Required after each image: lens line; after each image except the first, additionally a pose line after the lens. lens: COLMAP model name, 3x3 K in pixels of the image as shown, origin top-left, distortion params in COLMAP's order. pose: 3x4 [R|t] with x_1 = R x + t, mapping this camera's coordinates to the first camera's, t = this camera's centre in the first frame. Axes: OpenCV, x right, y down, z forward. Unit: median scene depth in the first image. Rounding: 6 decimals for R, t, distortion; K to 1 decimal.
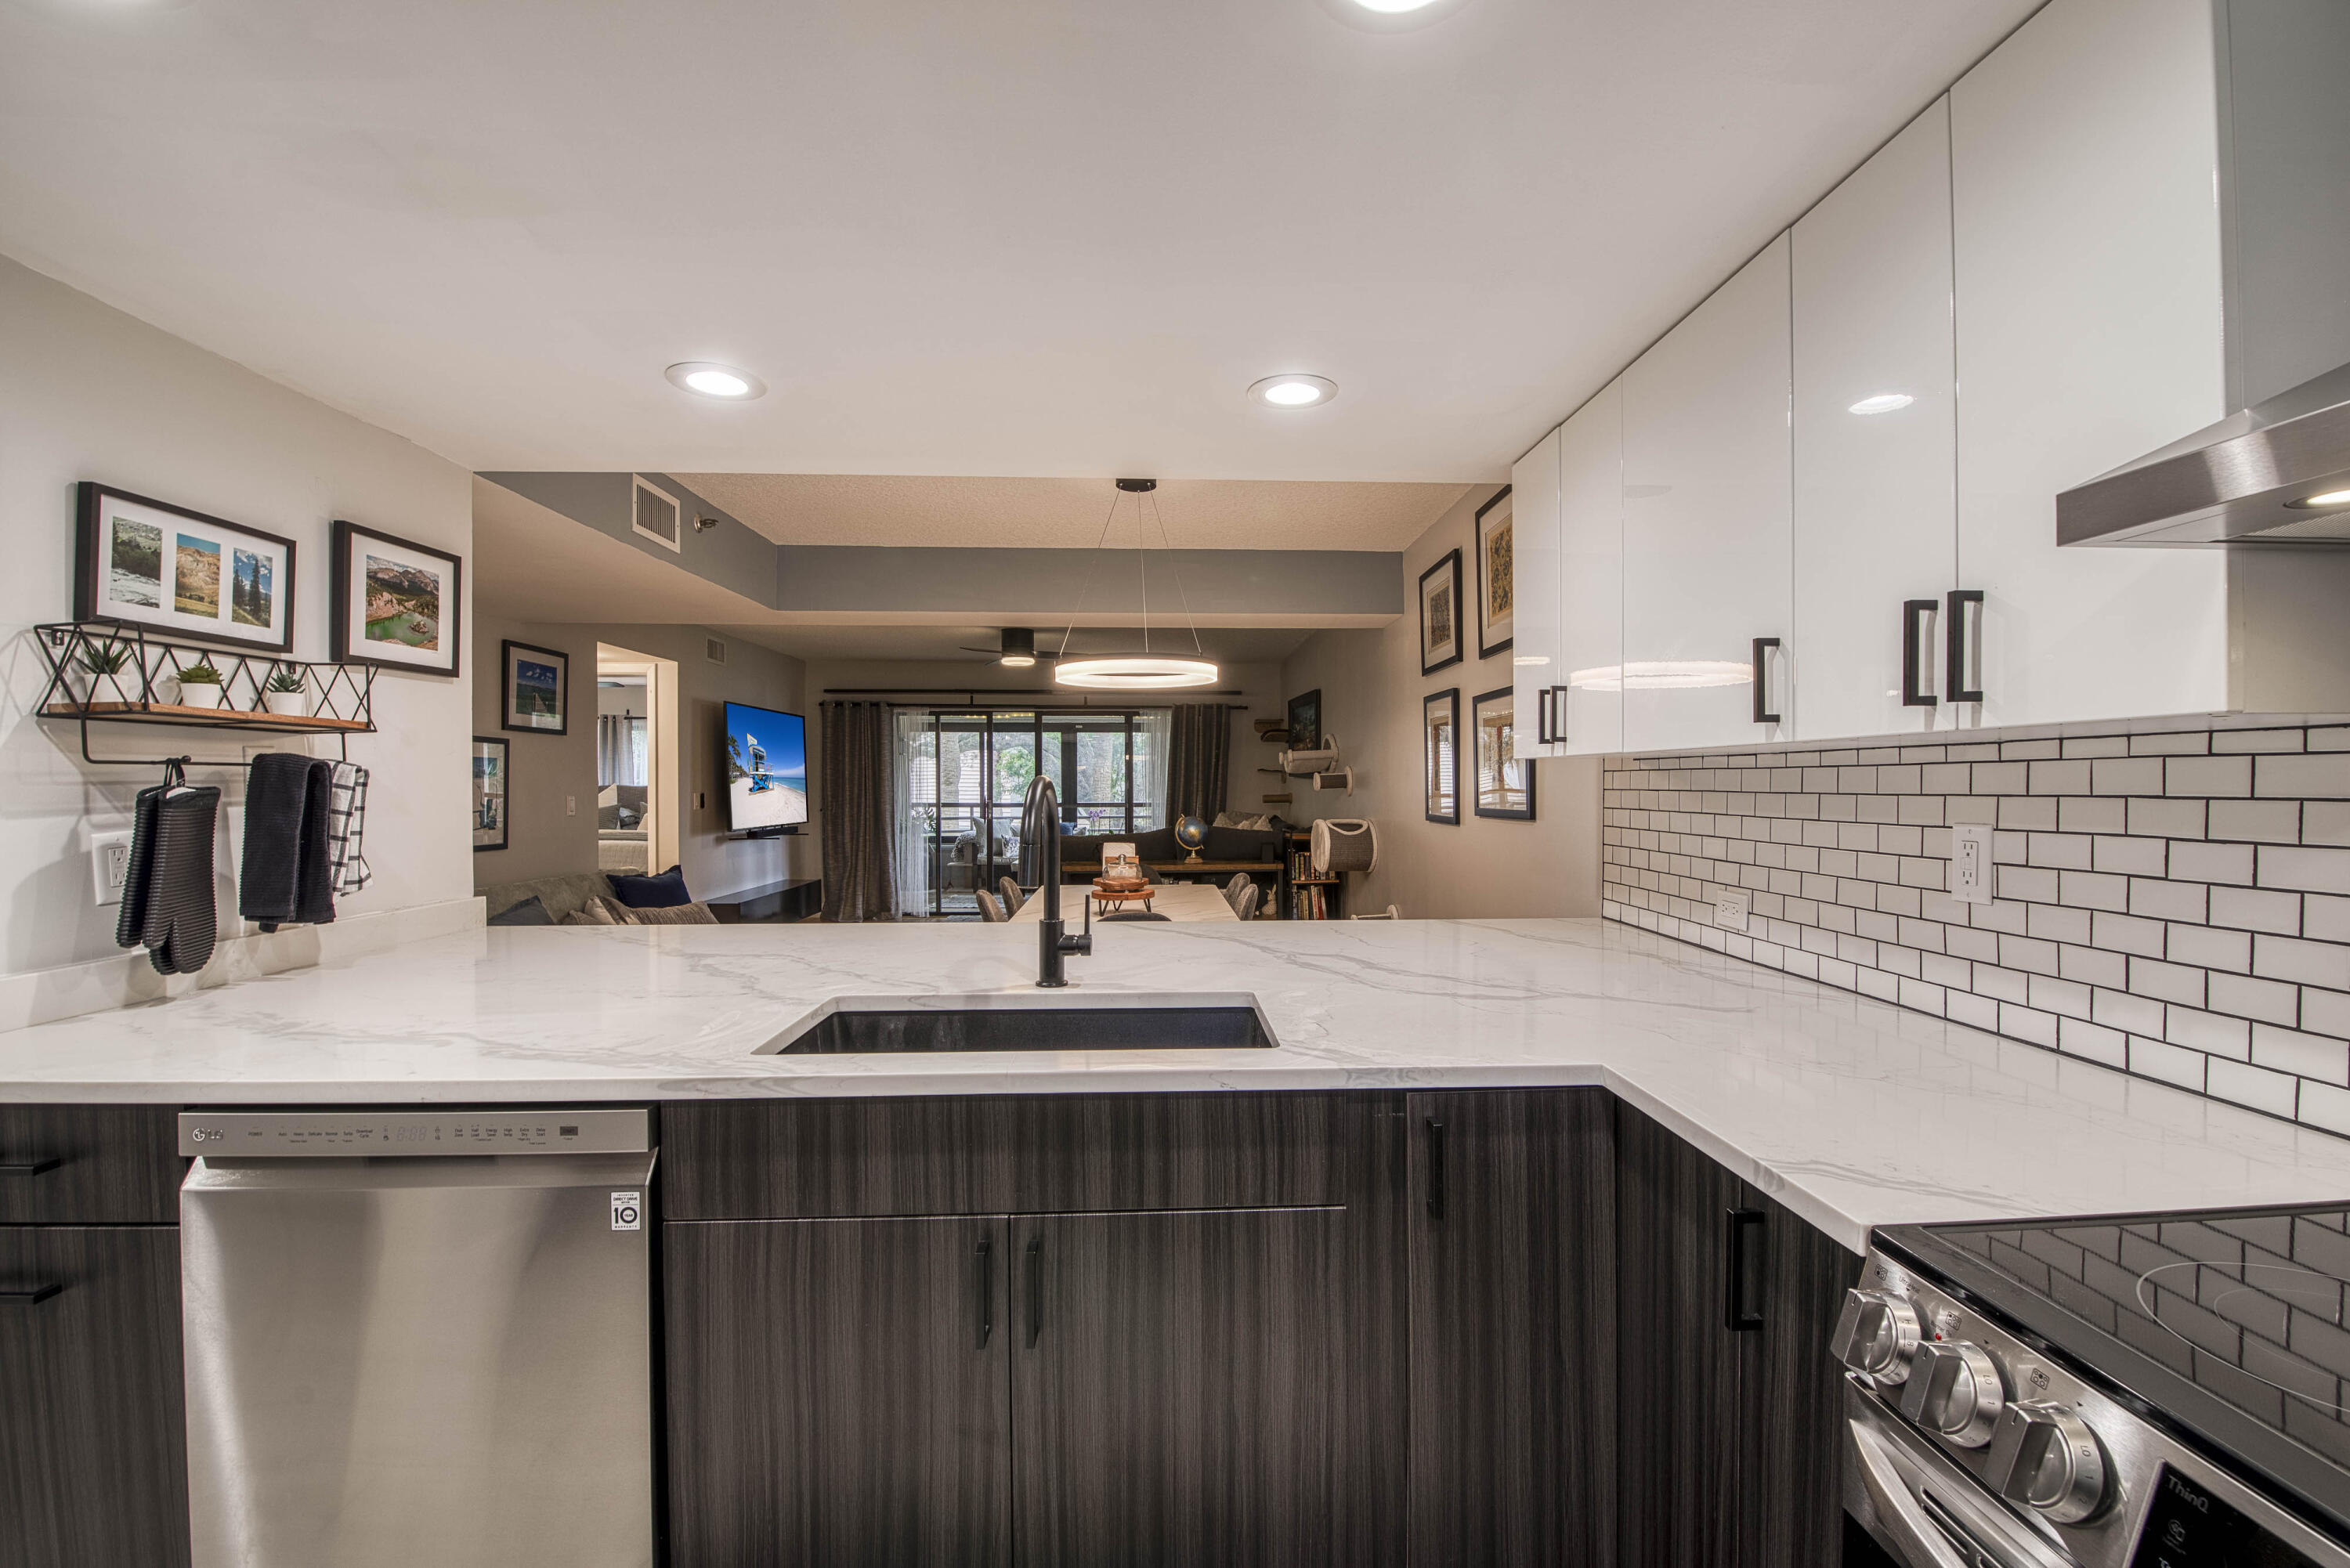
lens RADIAL K [[1008.6, 0, 1210.4], [0, 1008.6, 791.1], [0, 0, 1]] dist [-0.011830, -0.005033]
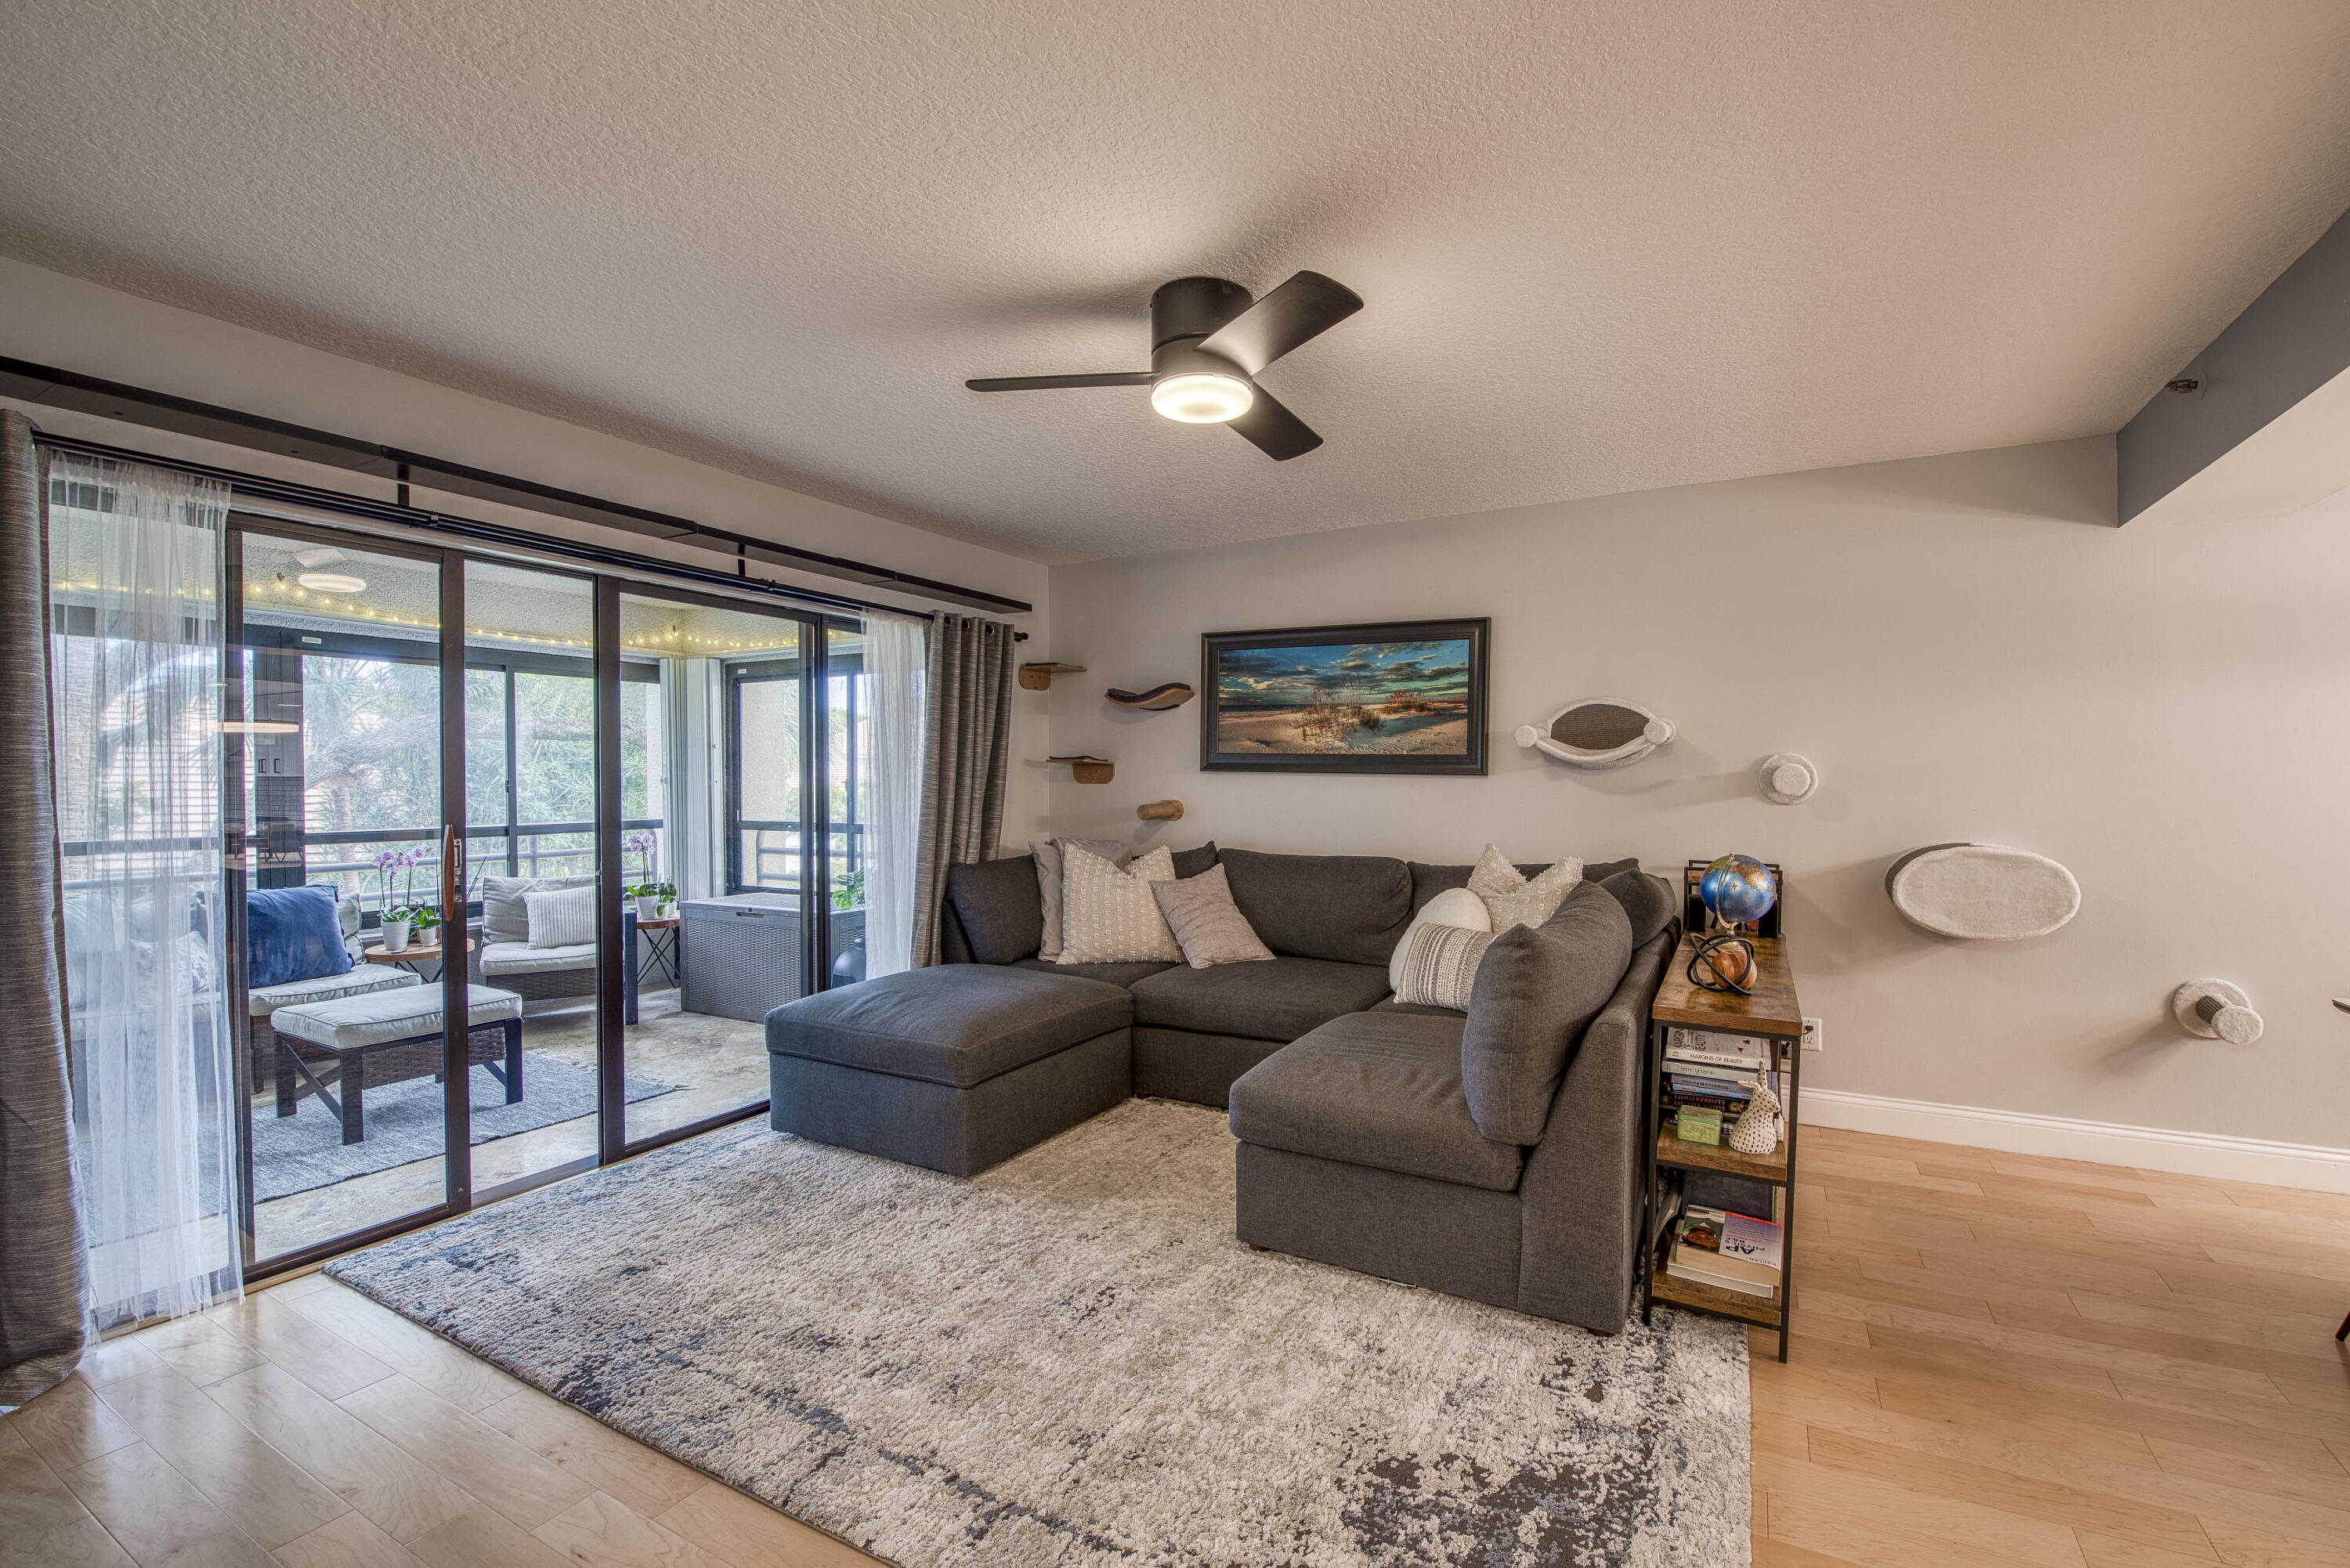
lens RADIAL K [[1008.6, 0, 1198.7], [0, 1008.6, 796.1], [0, 0, 1]] dist [-0.011830, -0.005033]
pose [[0.532135, -0.013435, 0.846553, -0.530607], [0.007926, 0.999909, 0.010887, -0.008708], [-0.846622, 0.000916, 0.532194, 0.960432]]
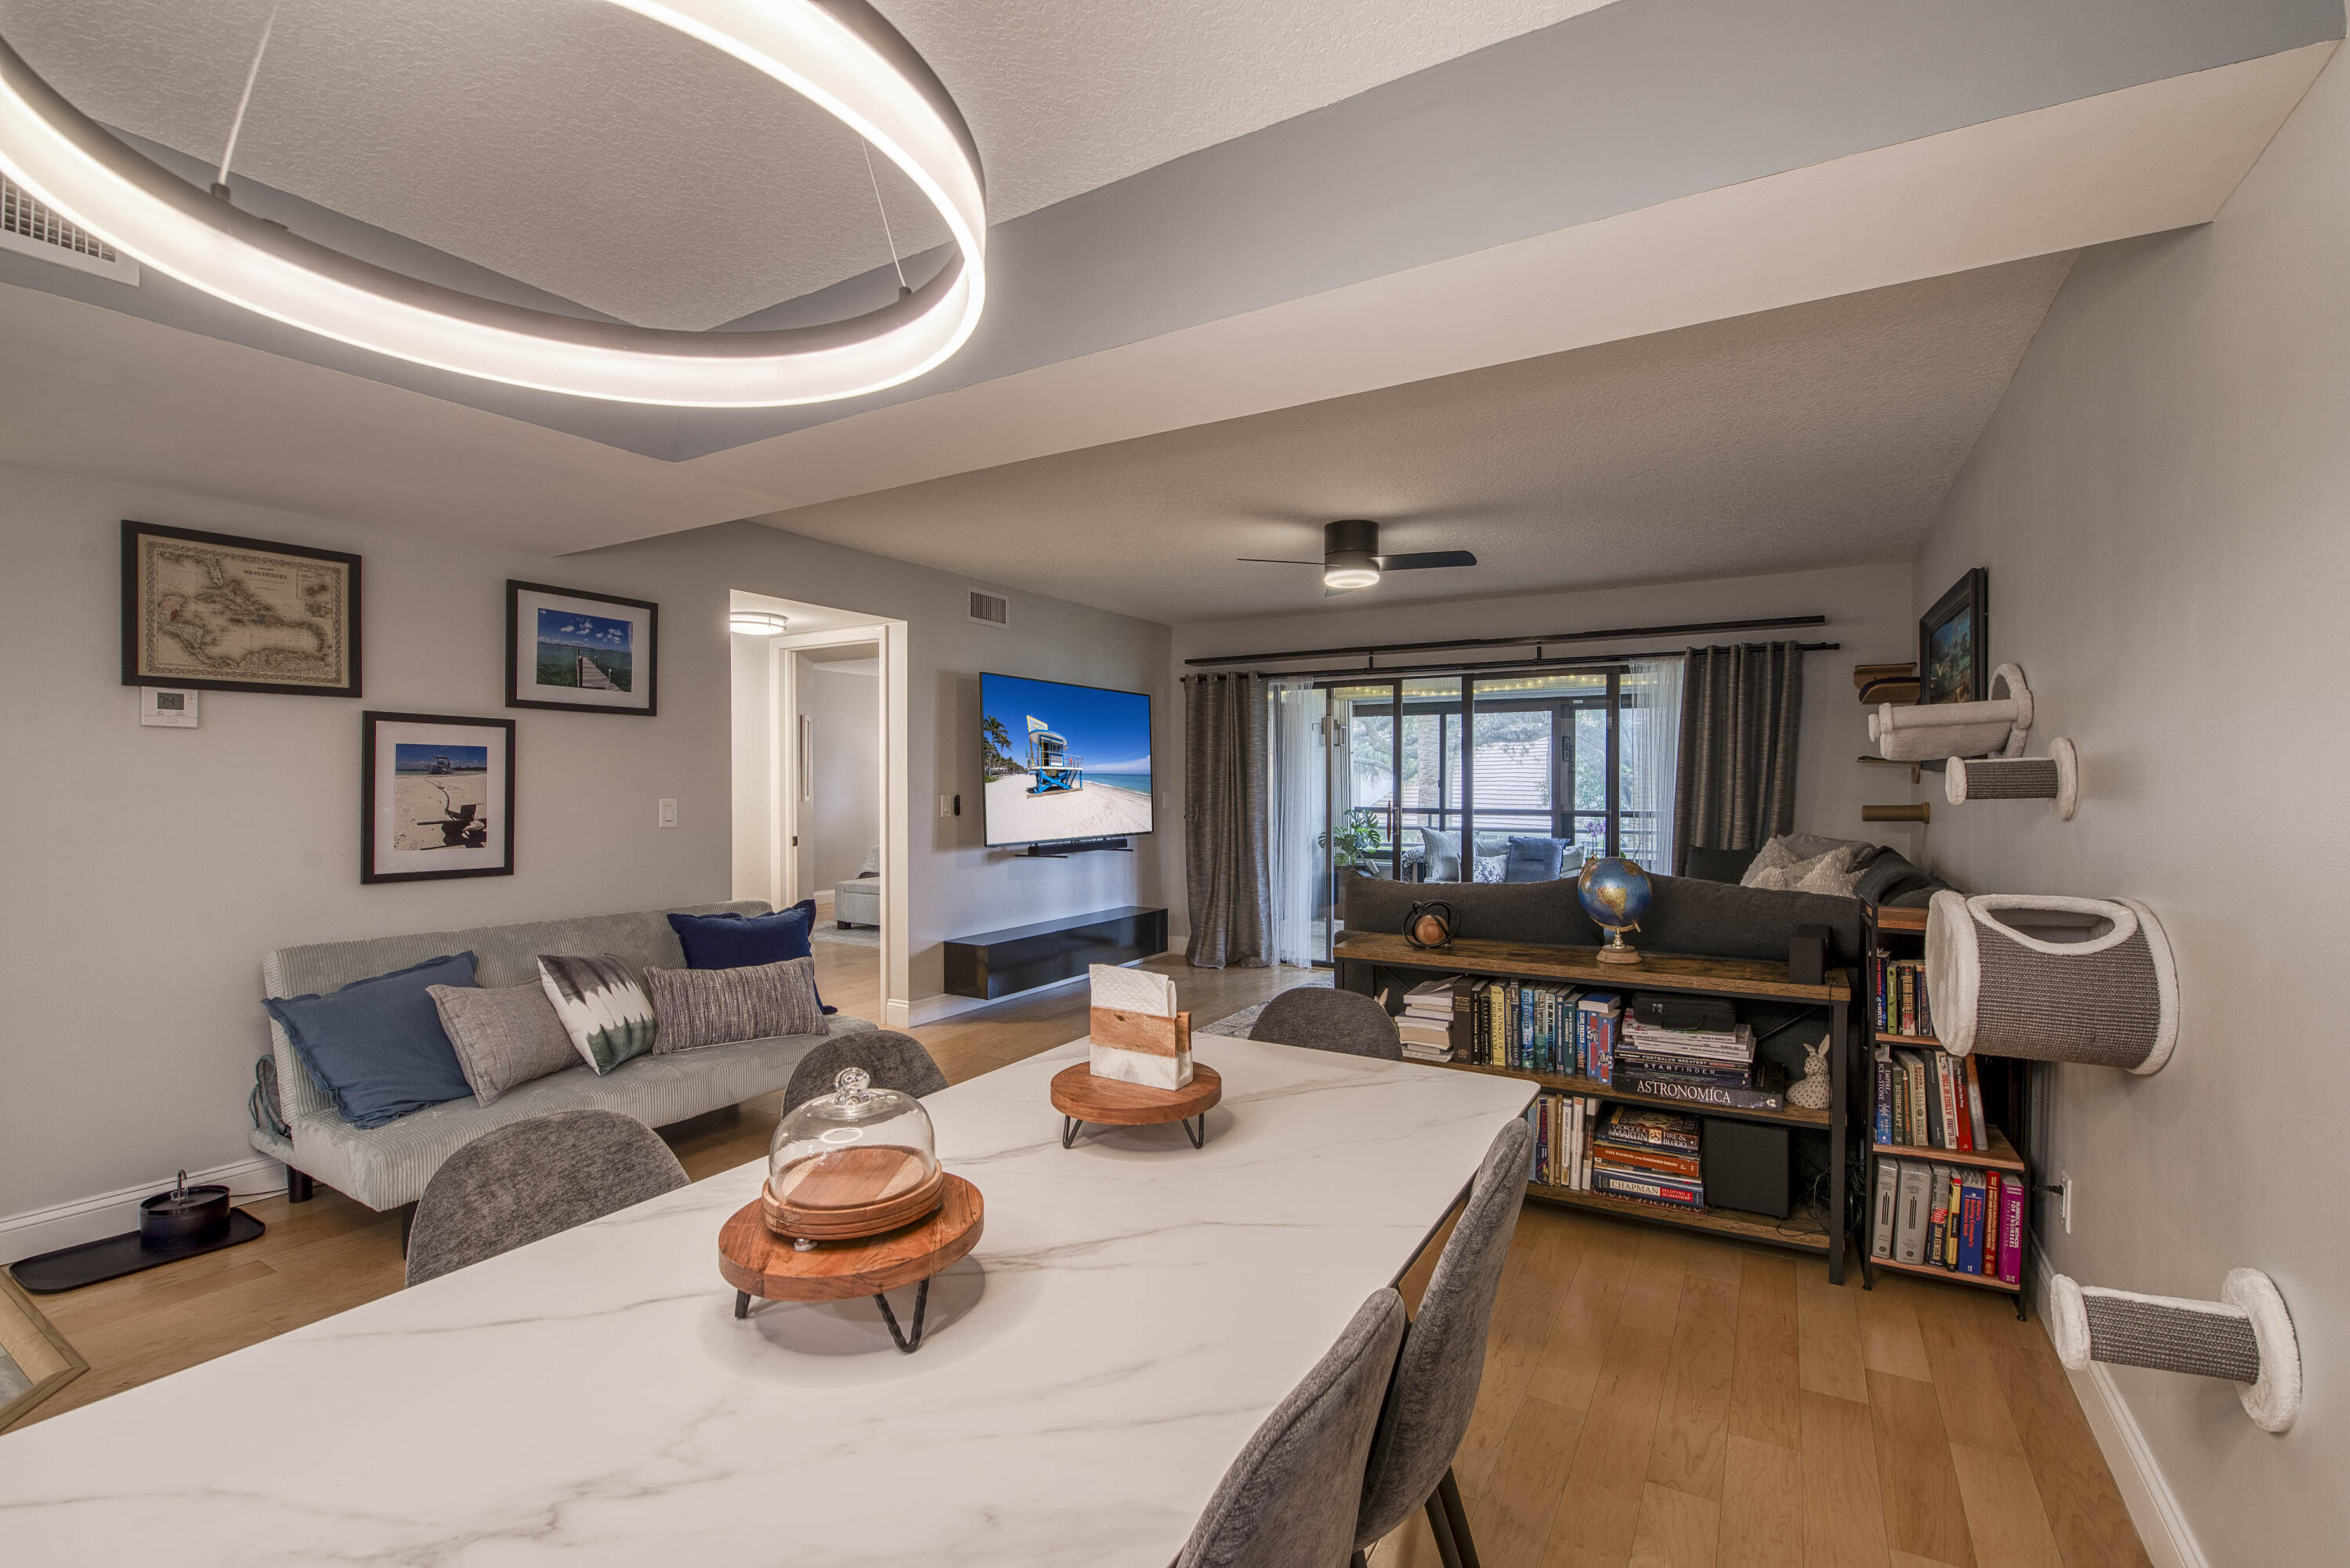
lens RADIAL K [[1008.6, 0, 1200.4], [0, 1008.6, 793.5], [0, 0, 1]] dist [-0.011830, -0.005033]
pose [[0.832176, 0.007433, -0.554462, 0.076402], [-0.005385, 0.999971, 0.005322, -0.004615], [0.554486, -0.001443, 0.832192, 0.523683]]
